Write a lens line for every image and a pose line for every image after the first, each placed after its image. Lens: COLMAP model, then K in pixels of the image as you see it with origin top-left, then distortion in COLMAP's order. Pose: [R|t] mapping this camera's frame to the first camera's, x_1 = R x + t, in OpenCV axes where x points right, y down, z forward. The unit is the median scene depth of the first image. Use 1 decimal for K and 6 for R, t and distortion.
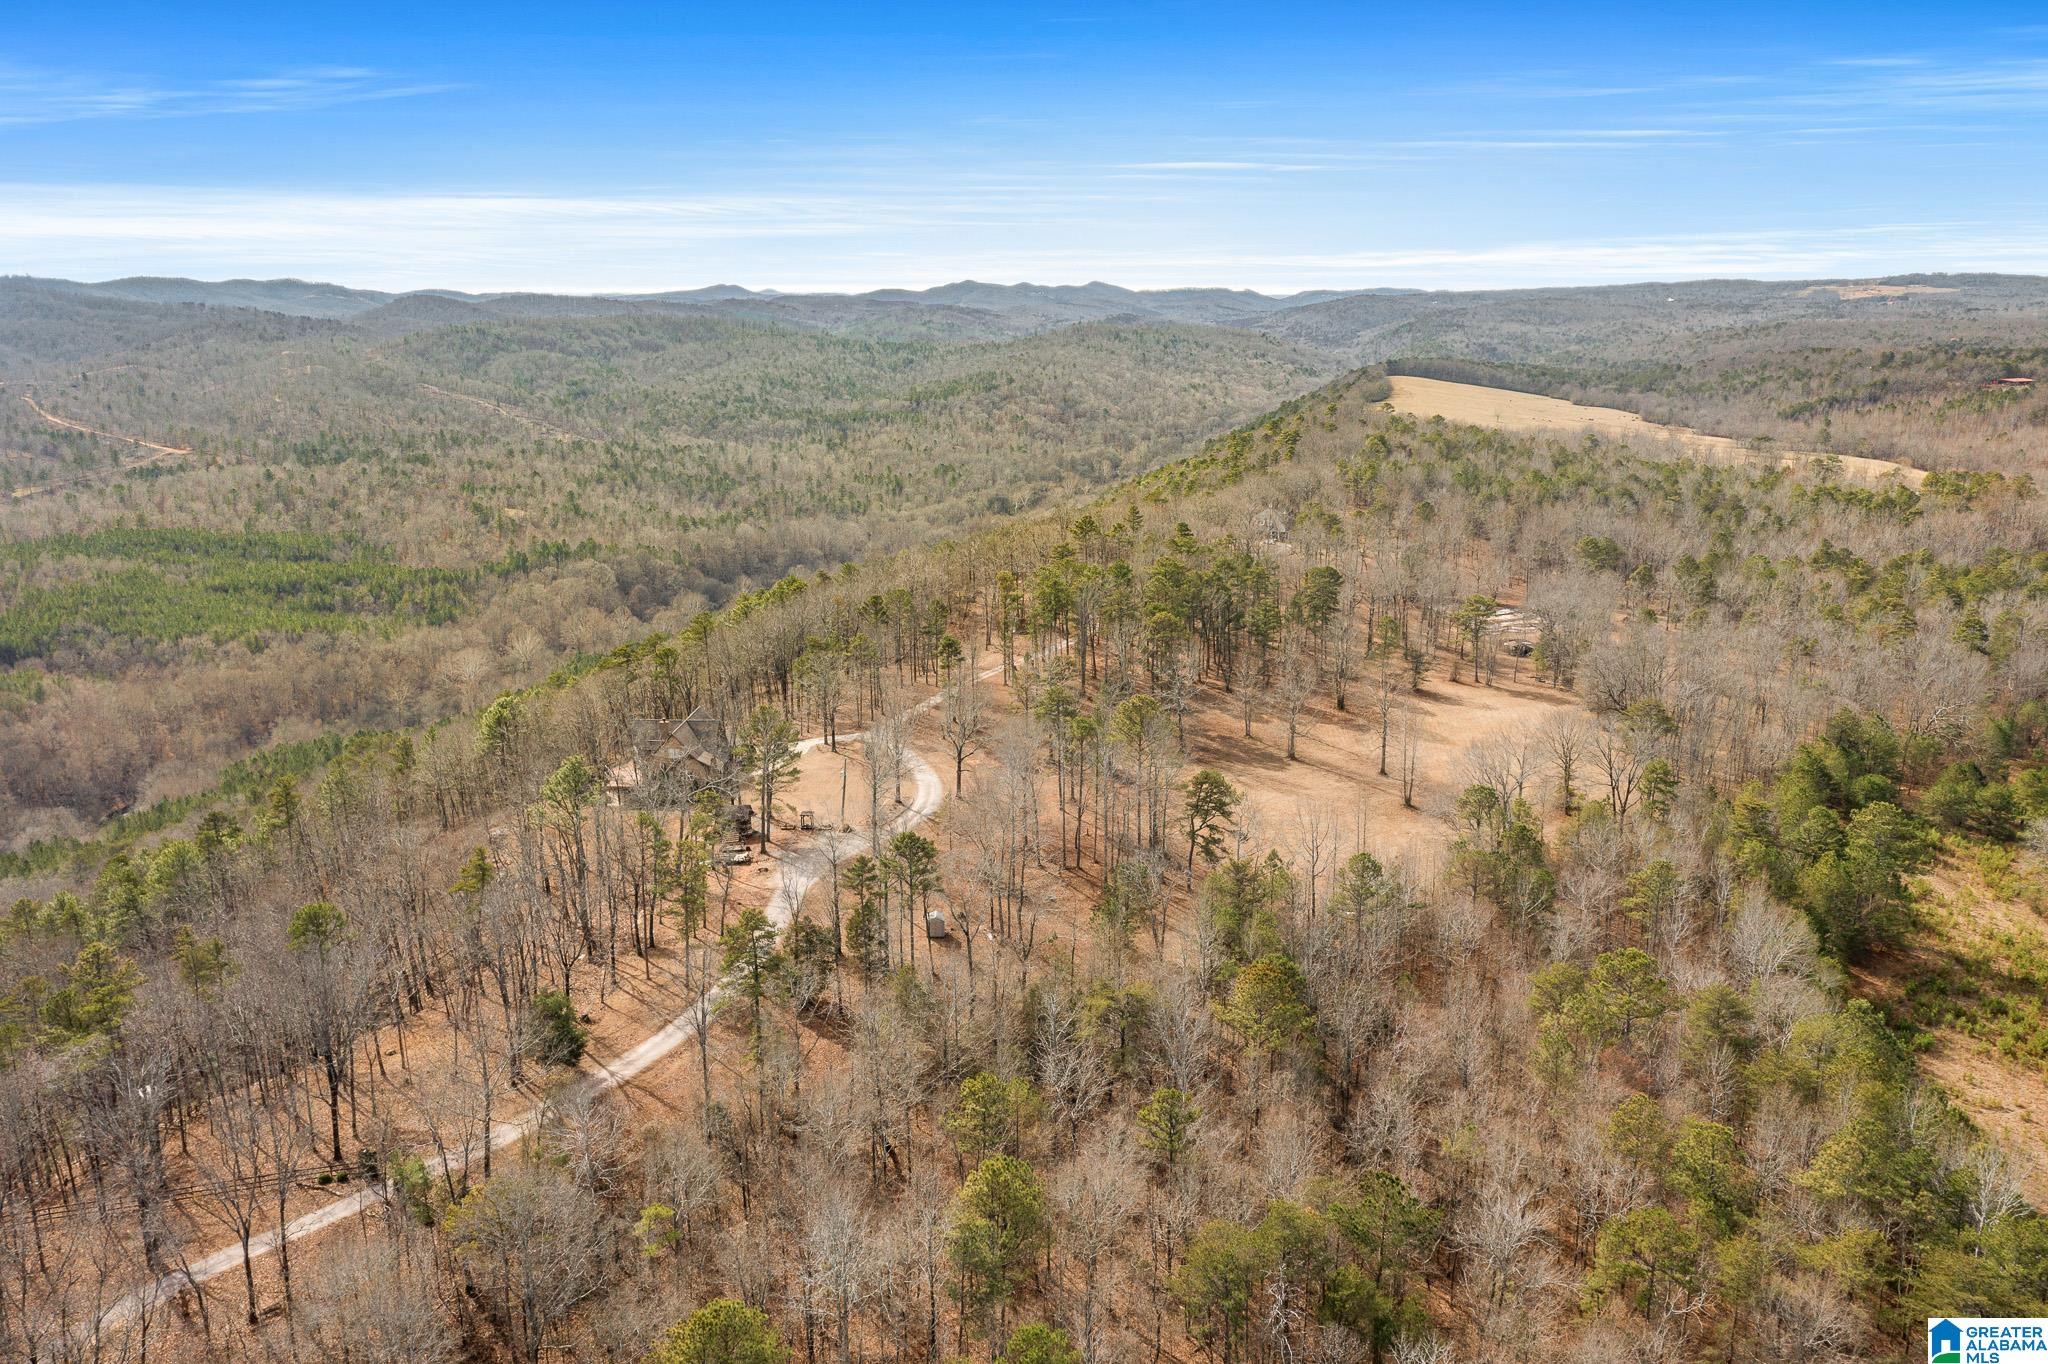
lens RADIAL K [[1646.9, 0, 1020.8], [0, 1646.9, 683.4], [0, 0, 1]] dist [-0.009814, 0.011304]
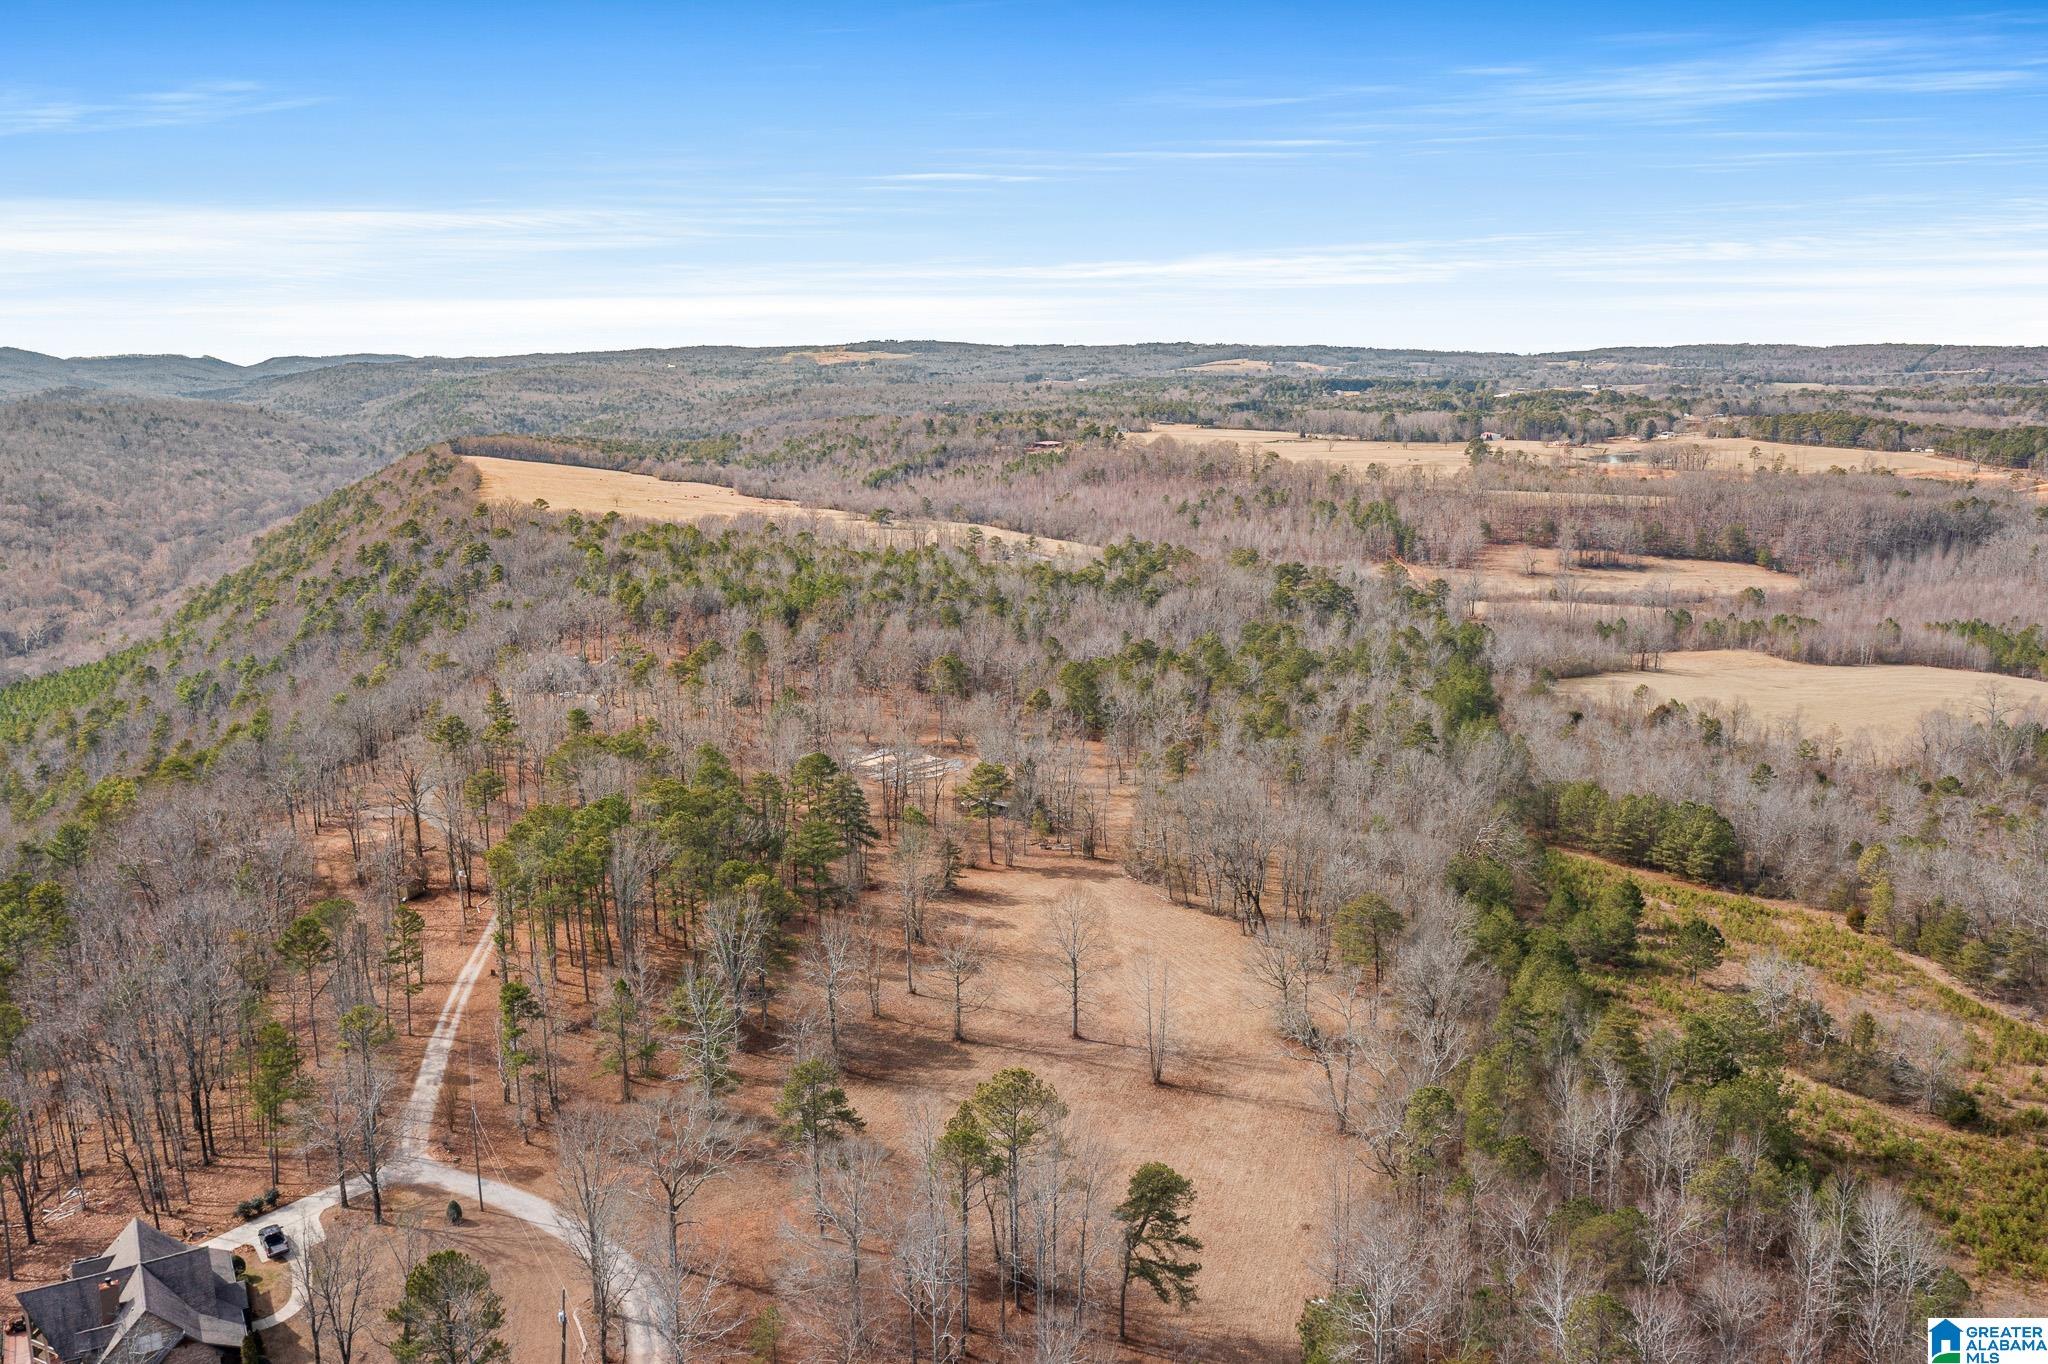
lens RADIAL K [[1668.0, 0, 1025.8], [0, 1668.0, 669.4], [0, 0, 1]] dist [-0.006961, 0.009801]
pose [[0.828444, -0.105913, 0.549967, -0.040653], [0.131704, 0.991261, -0.007494, -0.021573], [-0.544367, 0.078641, 0.835153, 0.061127]]
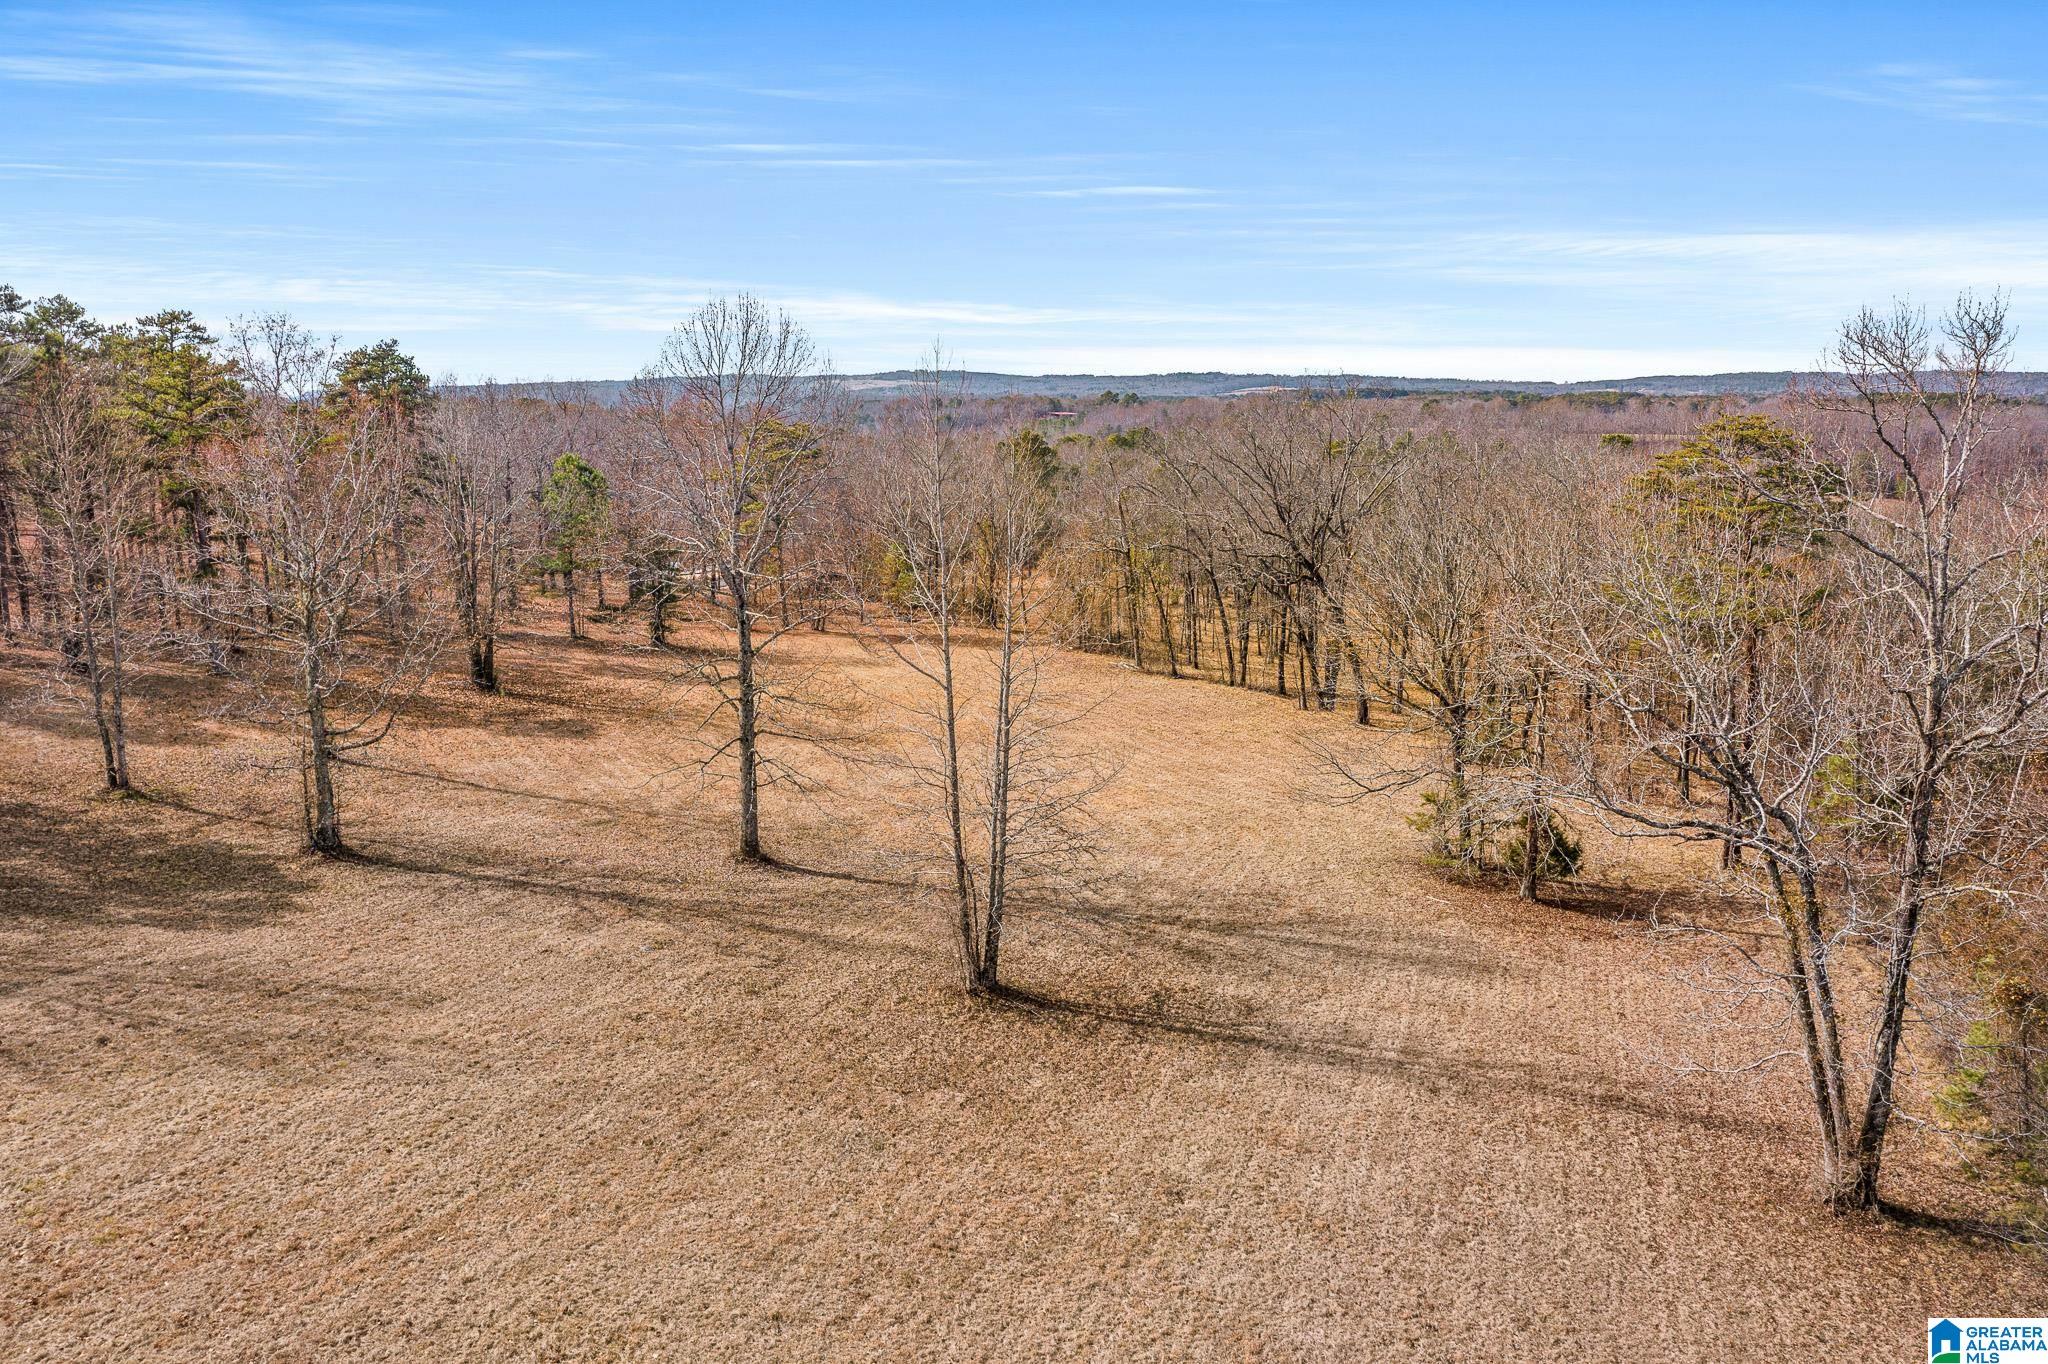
lens RADIAL K [[1634.6, 0, 1022.8], [0, 1634.6, 680.9], [0, 0, 1]] dist [-0.006215, 0.008847]
pose [[0.841236, -0.088285, 0.533411, 0.024268], [0.123791, 0.991822, -0.031073, 0.007697], [-0.526306, 0.092171, 0.845285, 0.144289]]
